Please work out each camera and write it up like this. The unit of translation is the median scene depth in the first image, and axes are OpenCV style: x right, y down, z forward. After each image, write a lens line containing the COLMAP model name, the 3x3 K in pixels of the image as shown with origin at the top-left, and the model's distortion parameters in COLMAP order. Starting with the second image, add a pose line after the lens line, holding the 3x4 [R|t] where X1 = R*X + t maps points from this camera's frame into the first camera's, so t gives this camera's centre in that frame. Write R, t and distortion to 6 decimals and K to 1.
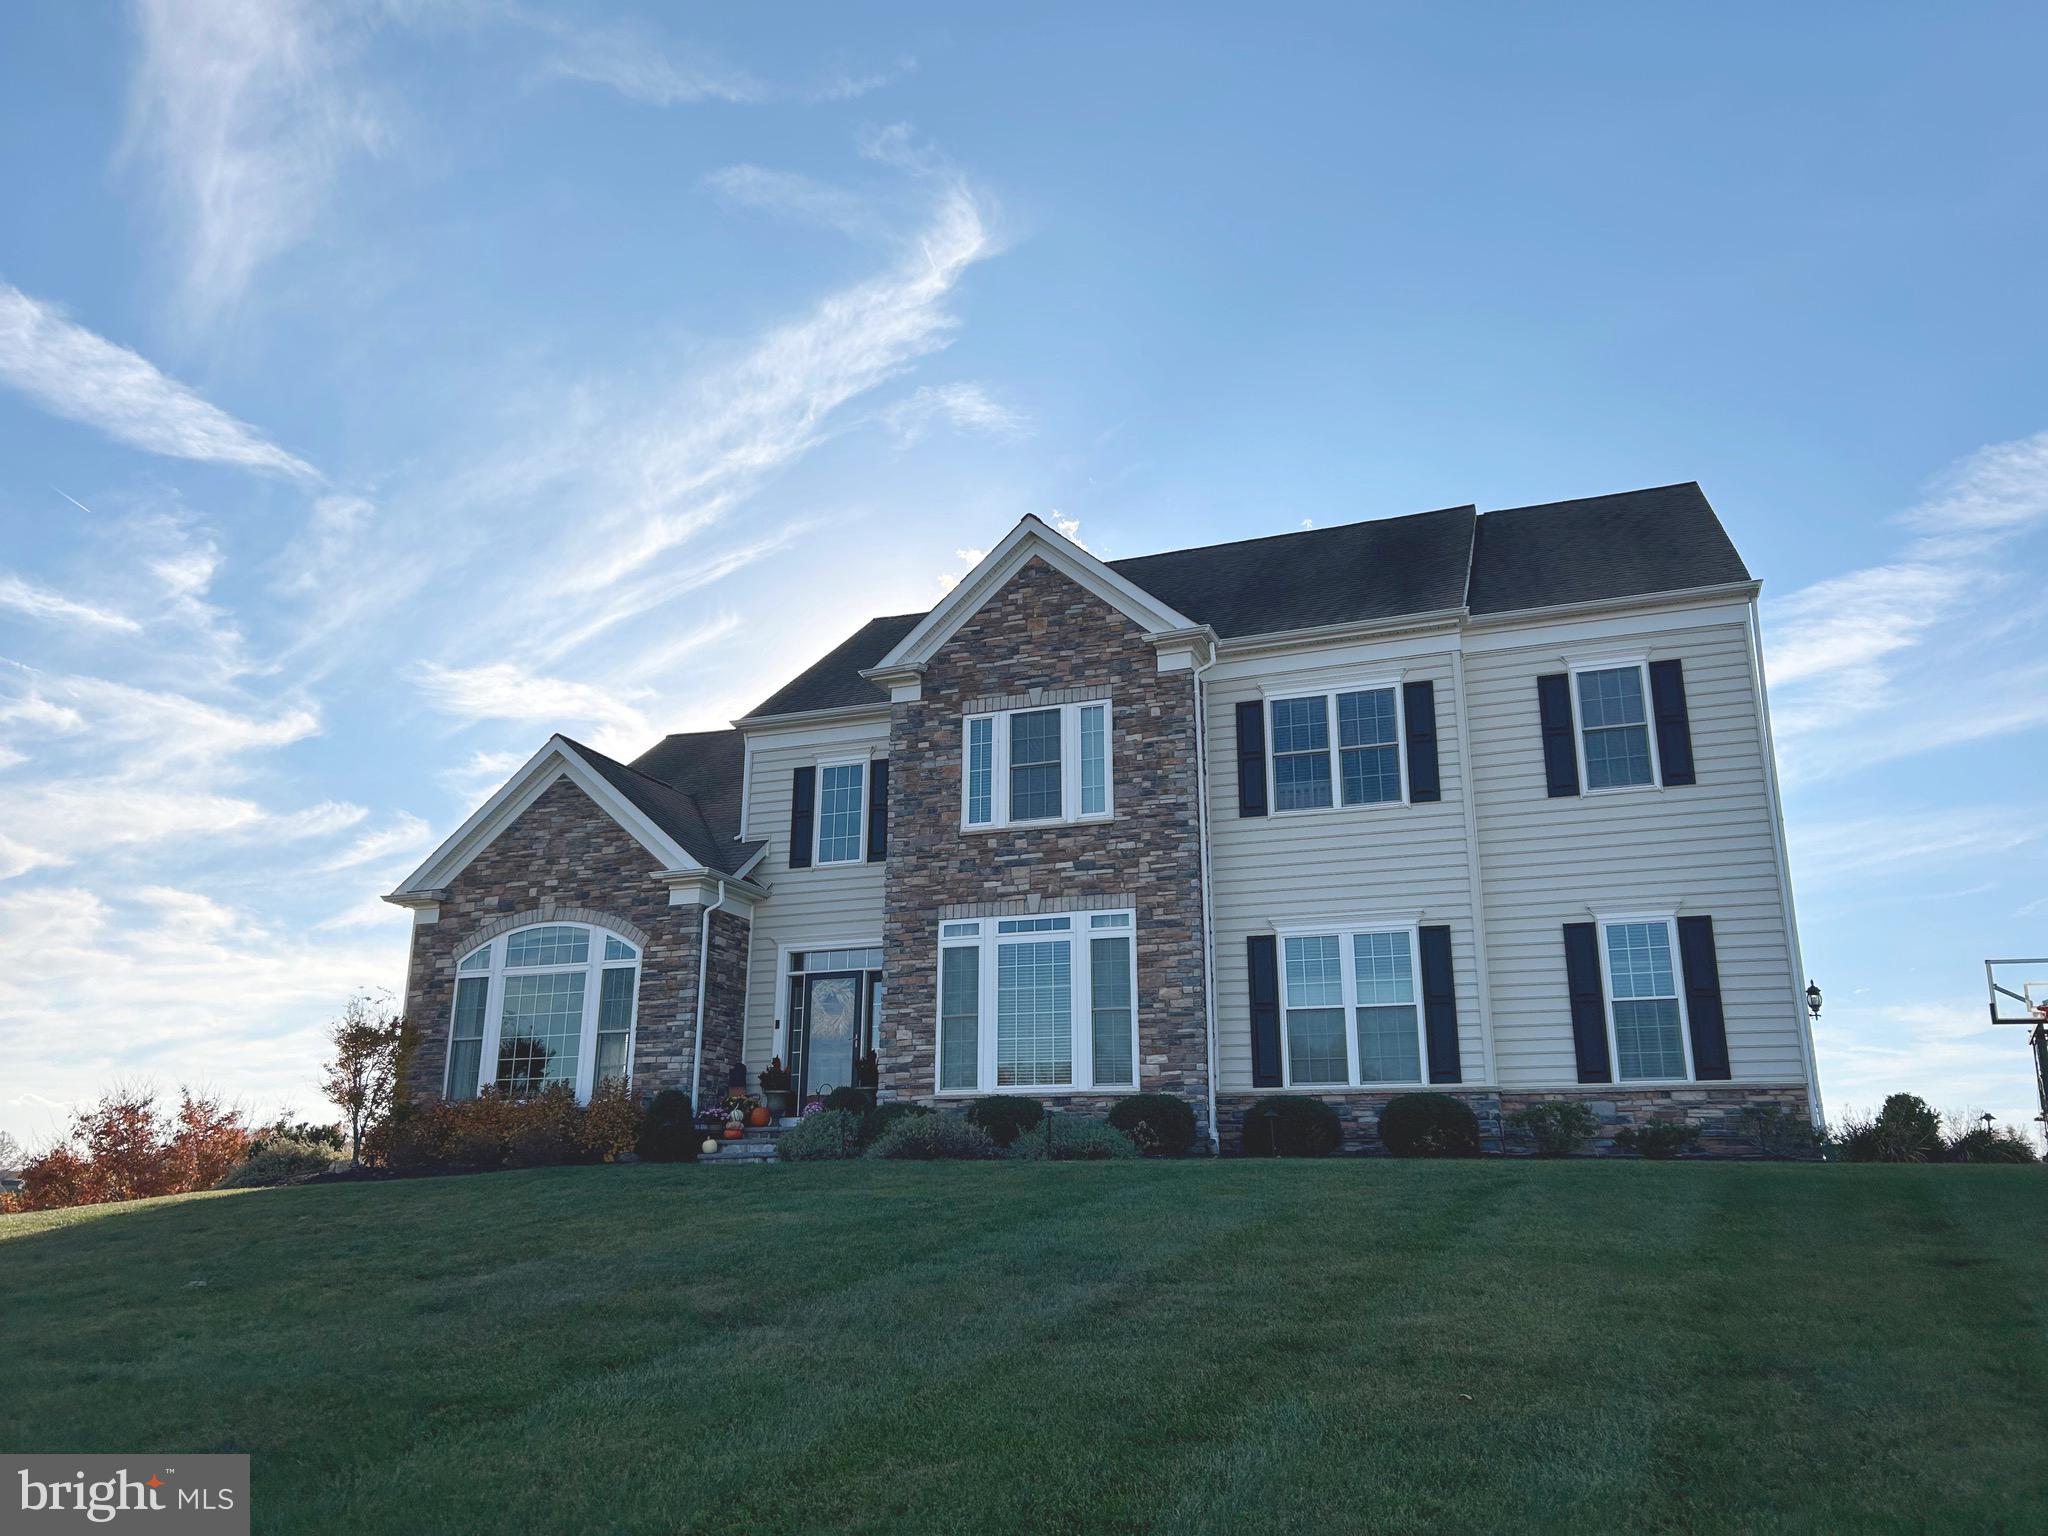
lens RADIAL K [[1547.4, 0, 1011.8], [0, 1547.4, 752.7], [0, 0, 1]] dist [0.075422, -0.052826]
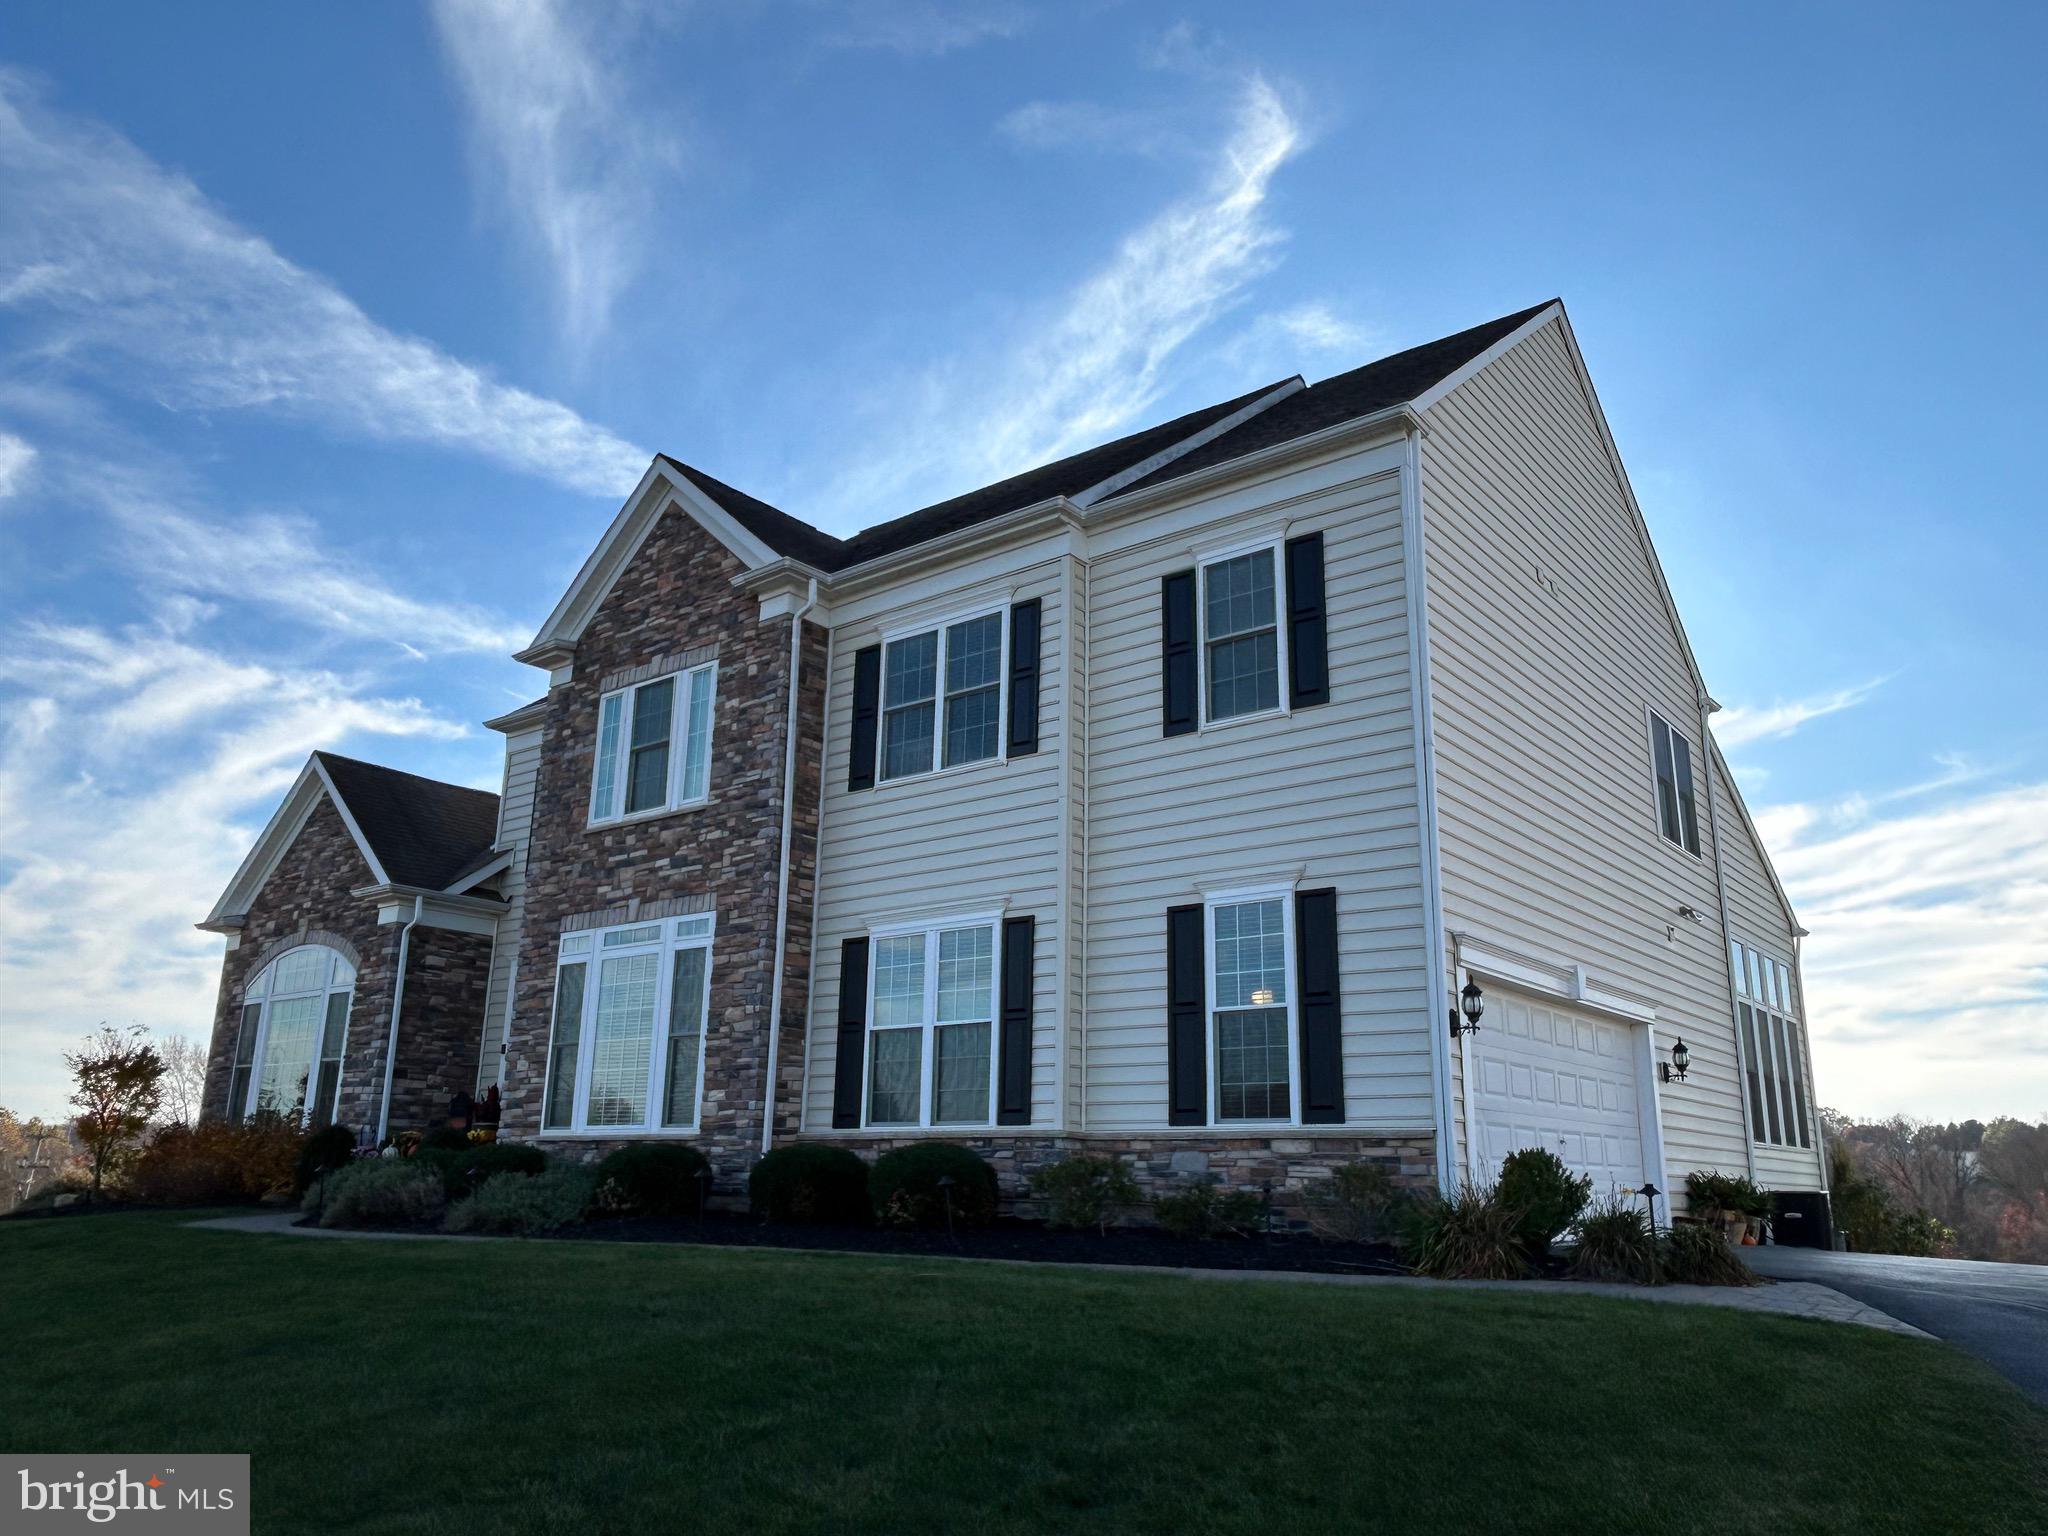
lens RADIAL K [[1463.0, 0, 1026.3], [0, 1463.0, 767.9], [0, 0, 1]] dist [0.033487, -0.009414]
pose [[0.952362, -0.070850, -0.296626, 0.466545], [0.075129, 0.997169, 0.003034, 0.034482], [0.295571, -0.025175, 0.954989, 0.303616]]
